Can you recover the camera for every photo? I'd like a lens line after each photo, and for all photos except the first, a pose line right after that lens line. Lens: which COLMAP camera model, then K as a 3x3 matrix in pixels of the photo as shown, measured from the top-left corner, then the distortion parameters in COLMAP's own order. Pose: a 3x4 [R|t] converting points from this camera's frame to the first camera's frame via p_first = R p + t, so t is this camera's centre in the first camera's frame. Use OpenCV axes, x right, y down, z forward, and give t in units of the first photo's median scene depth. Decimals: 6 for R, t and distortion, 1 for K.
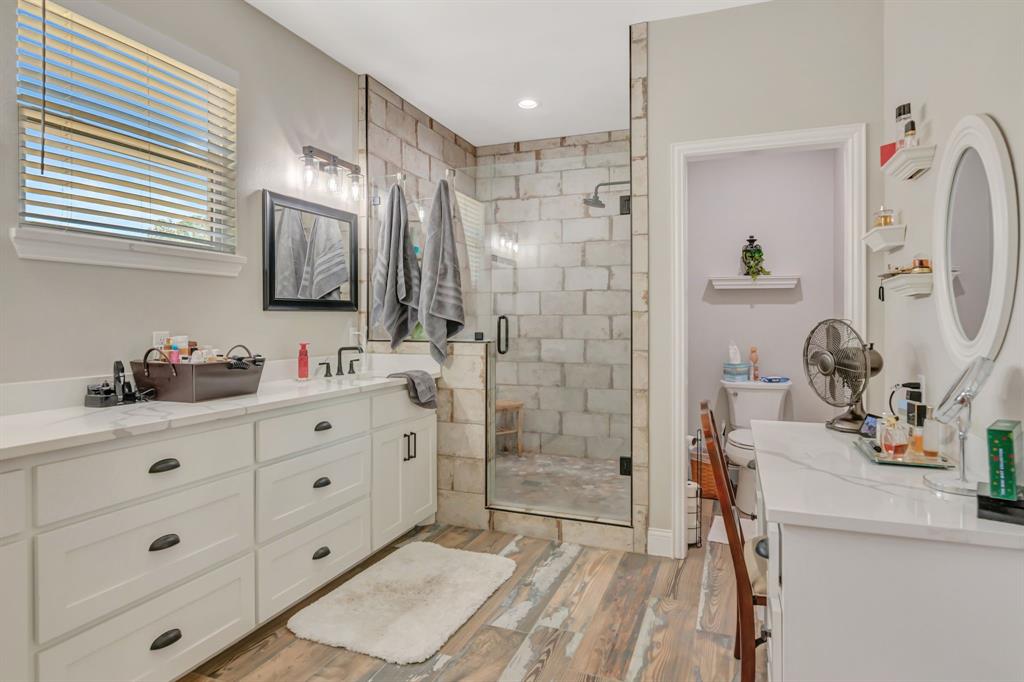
lens RADIAL K [[536.6, 0, 593.6], [0, 536.6, 318.8], [0, 0, 1]] dist [-0.000804, 0.000670]
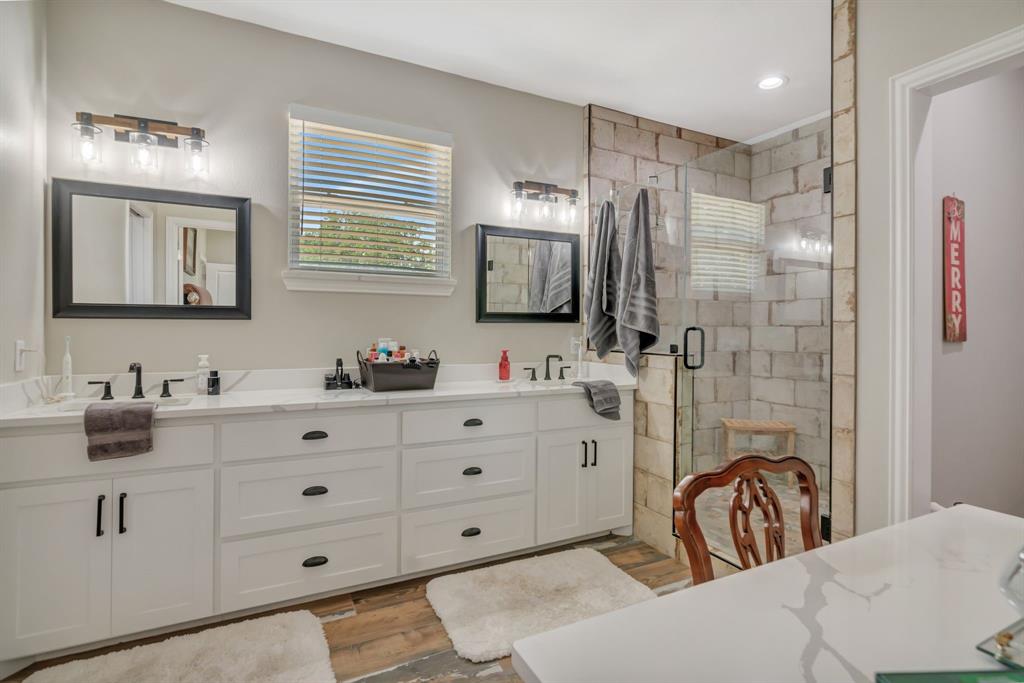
lens RADIAL K [[518.7, 0, 538.7], [0, 518.7, 326.2], [0, 0, 1]] dist [0.002232, 0.000110]
pose [[0.735519, 0.000919, -0.677504, 0.256497], [-0.004938, 0.999980, -0.004004, -0.002398], [0.677486, 0.006291, 0.735509, 0.197052]]
